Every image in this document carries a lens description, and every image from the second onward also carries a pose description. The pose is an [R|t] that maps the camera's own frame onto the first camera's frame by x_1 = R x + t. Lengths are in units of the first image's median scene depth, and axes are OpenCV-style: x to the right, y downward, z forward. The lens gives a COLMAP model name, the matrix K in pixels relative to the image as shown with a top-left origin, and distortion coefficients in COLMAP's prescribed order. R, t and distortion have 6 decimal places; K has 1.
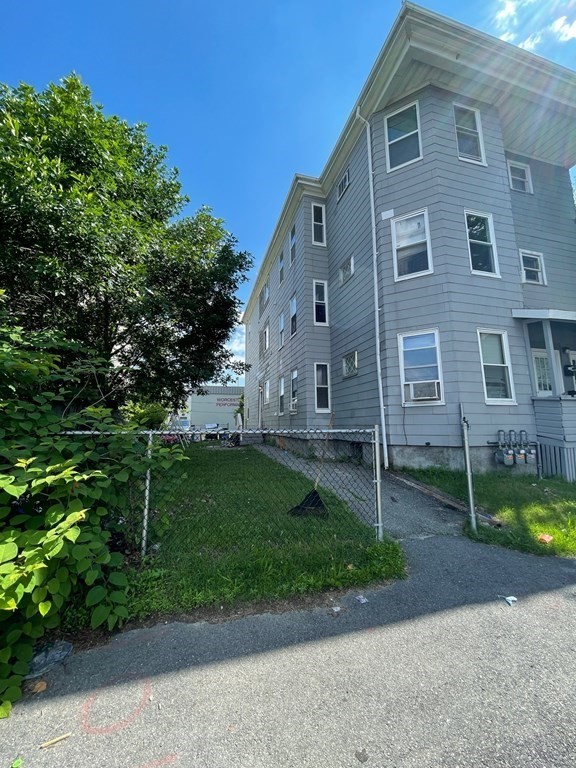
lens RADIAL K [[309.0, 0, 287.8], [0, 309.0, 379.7], [0, 0, 1]] dist [-0.006525, 0.000412]
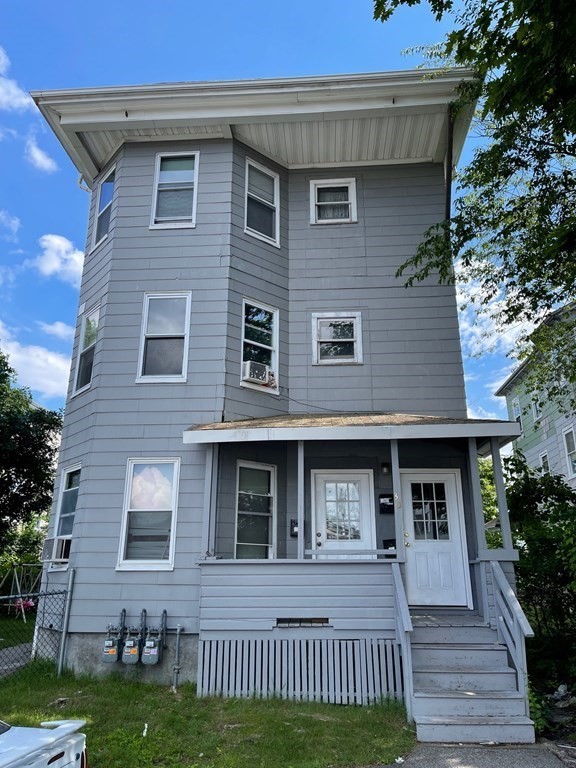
lens RADIAL K [[581.0, 0, 288.6], [0, 581.0, 386.0], [0, 0, 1]] dist [0.008812, 0.001253]
pose [[0.946722, -0.092214, -0.308569, 7.567434], [0.039221, 0.984012, -0.173731, -0.454244], [0.319656, 0.152373, 0.935202, -0.965155]]
